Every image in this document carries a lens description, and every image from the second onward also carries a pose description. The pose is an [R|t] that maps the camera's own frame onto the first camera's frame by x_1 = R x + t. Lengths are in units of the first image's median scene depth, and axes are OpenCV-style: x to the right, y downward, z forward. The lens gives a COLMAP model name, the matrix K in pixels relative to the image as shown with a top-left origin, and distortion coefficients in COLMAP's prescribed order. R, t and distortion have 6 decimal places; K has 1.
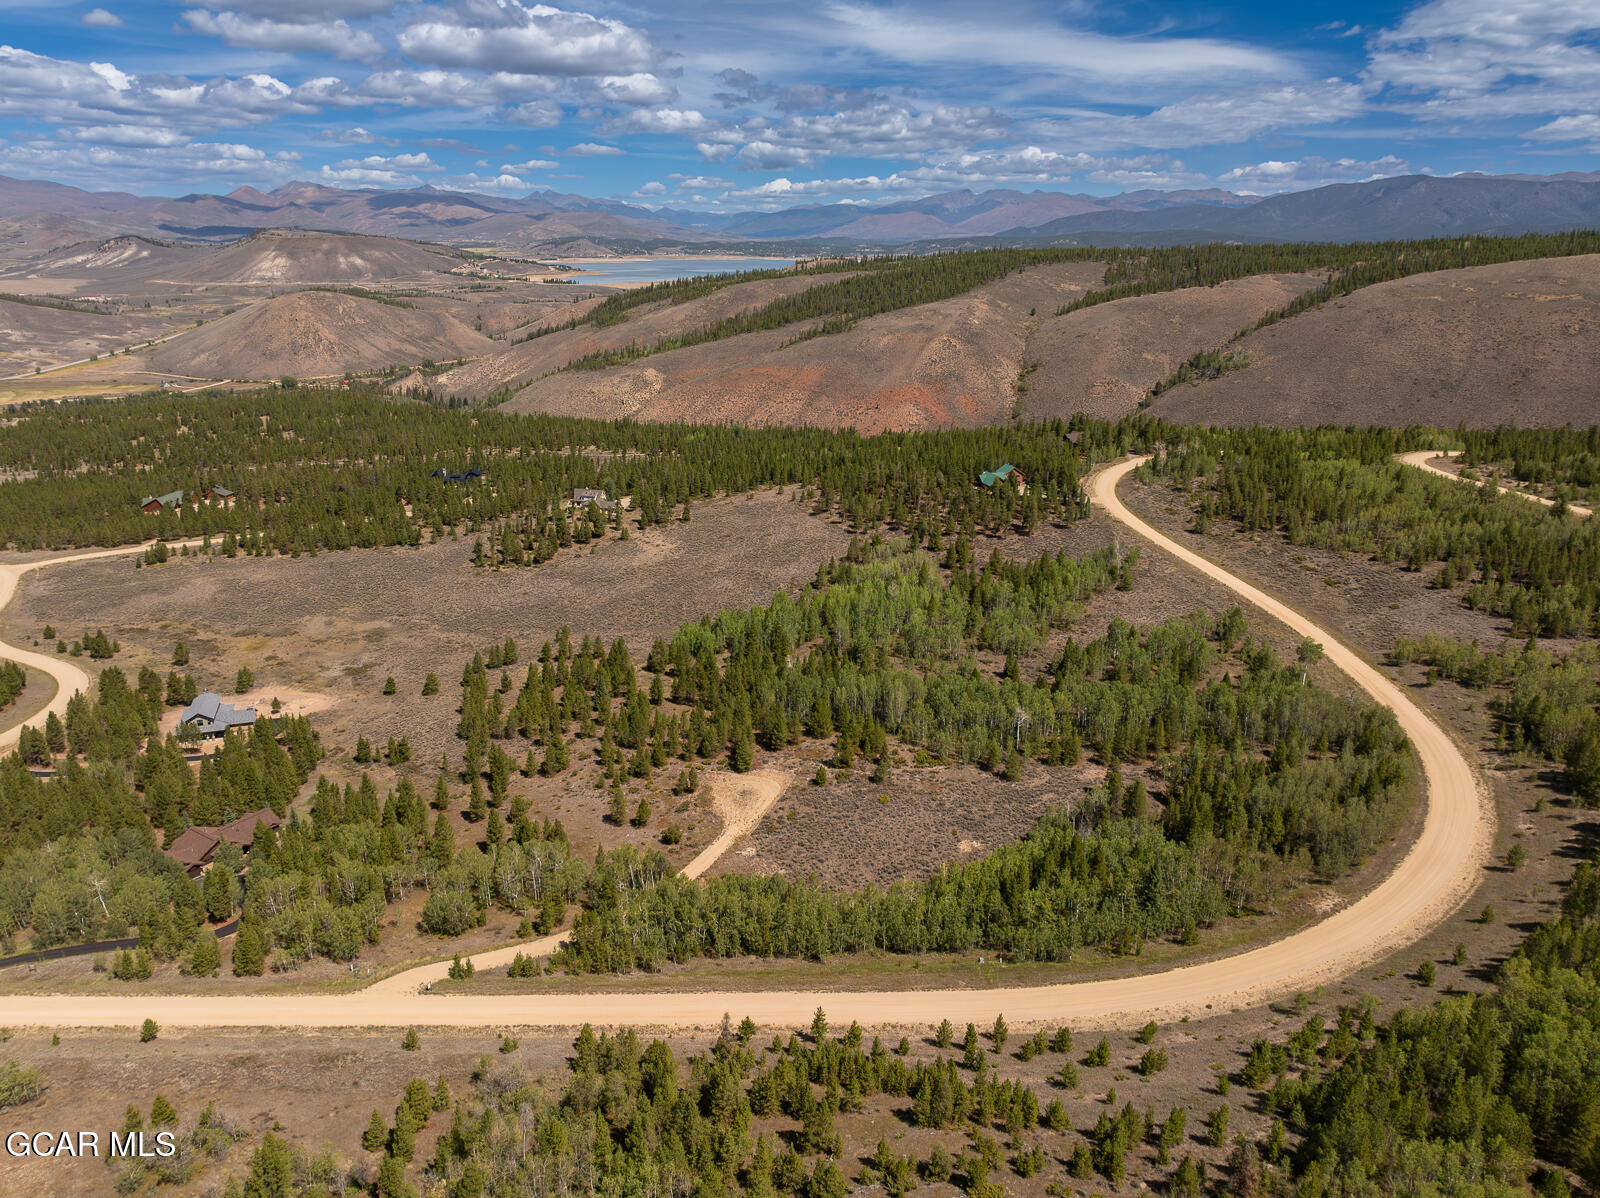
lens RADIAL K [[1117.1, 0, 800.0], [0, 1117.1, 599.0], [0, 0, 1]] dist [-0.033856, 0.019500]
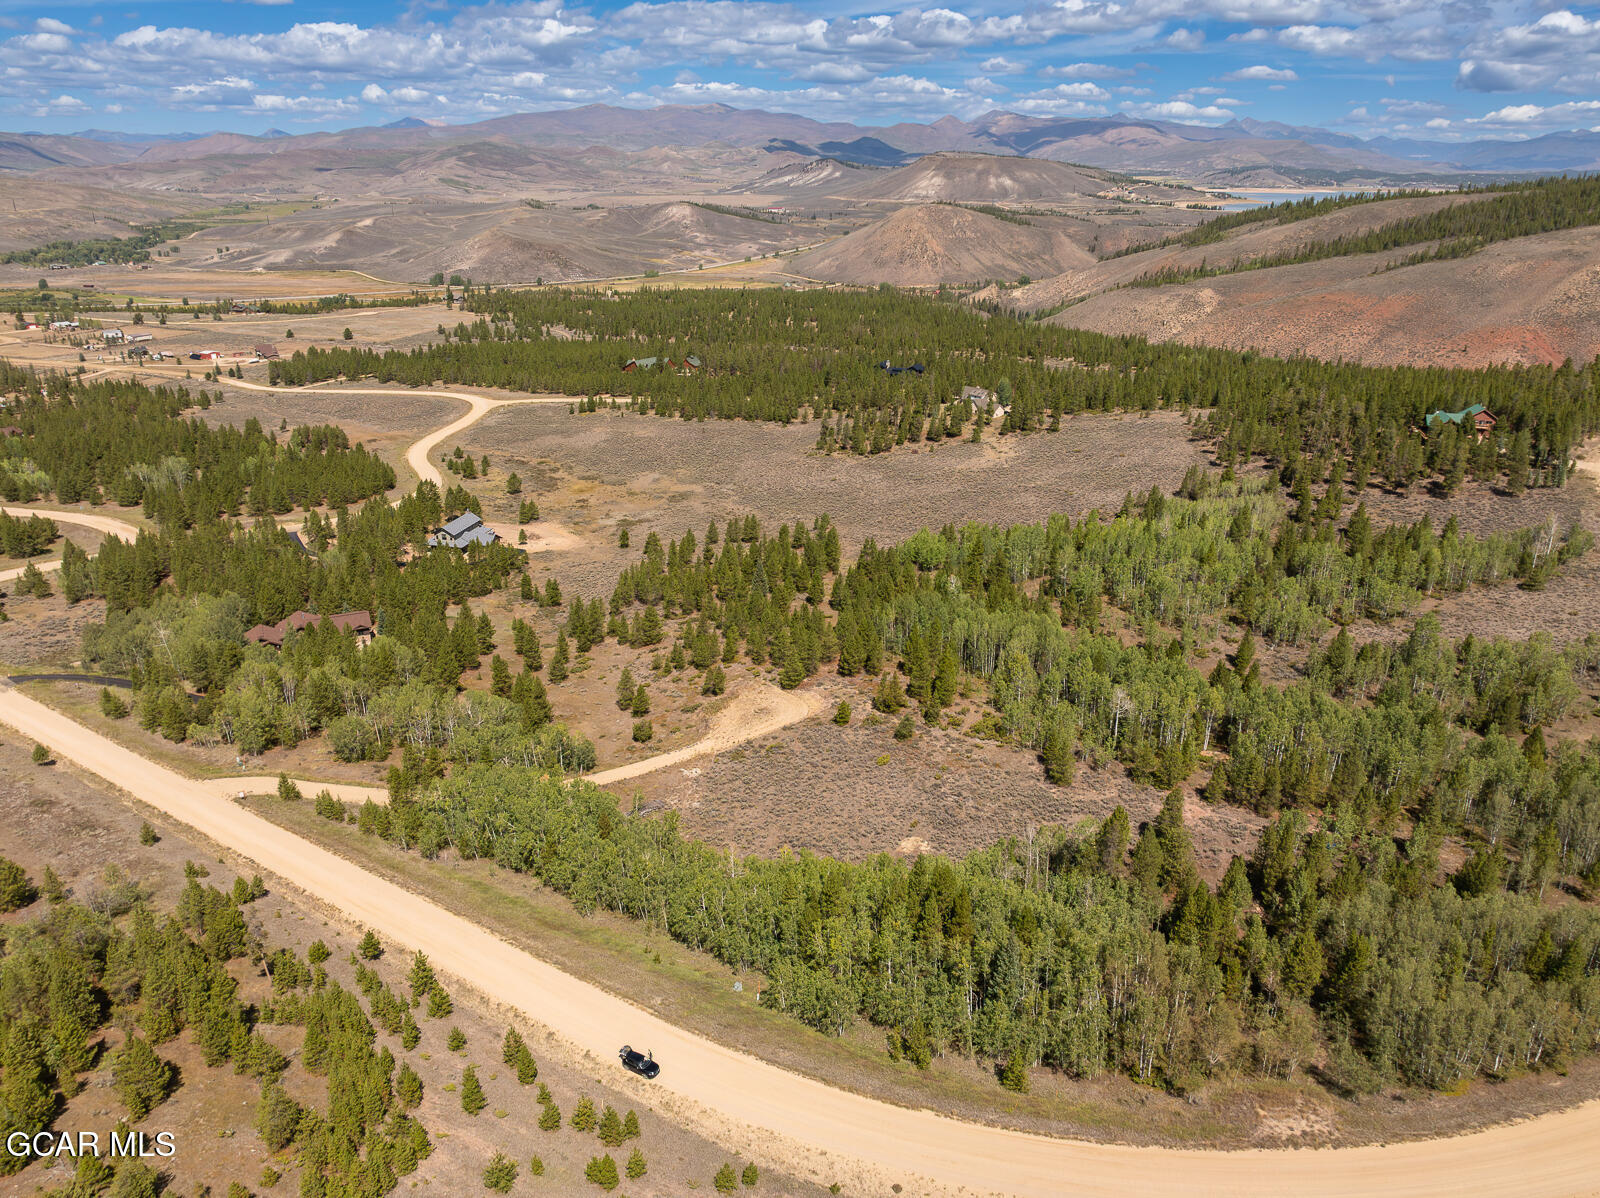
lens RADIAL K [[1117.1, 0, 800.0], [0, 1117.1, 599.0], [0, 0, 1]] dist [-0.033856, 0.019500]
pose [[0.843347, 0.194666, -0.500870, 0.097539], [-0.166497, 0.980868, 0.100878, 0.001455], [0.510925, -0.001682, 0.859624, 0.081162]]
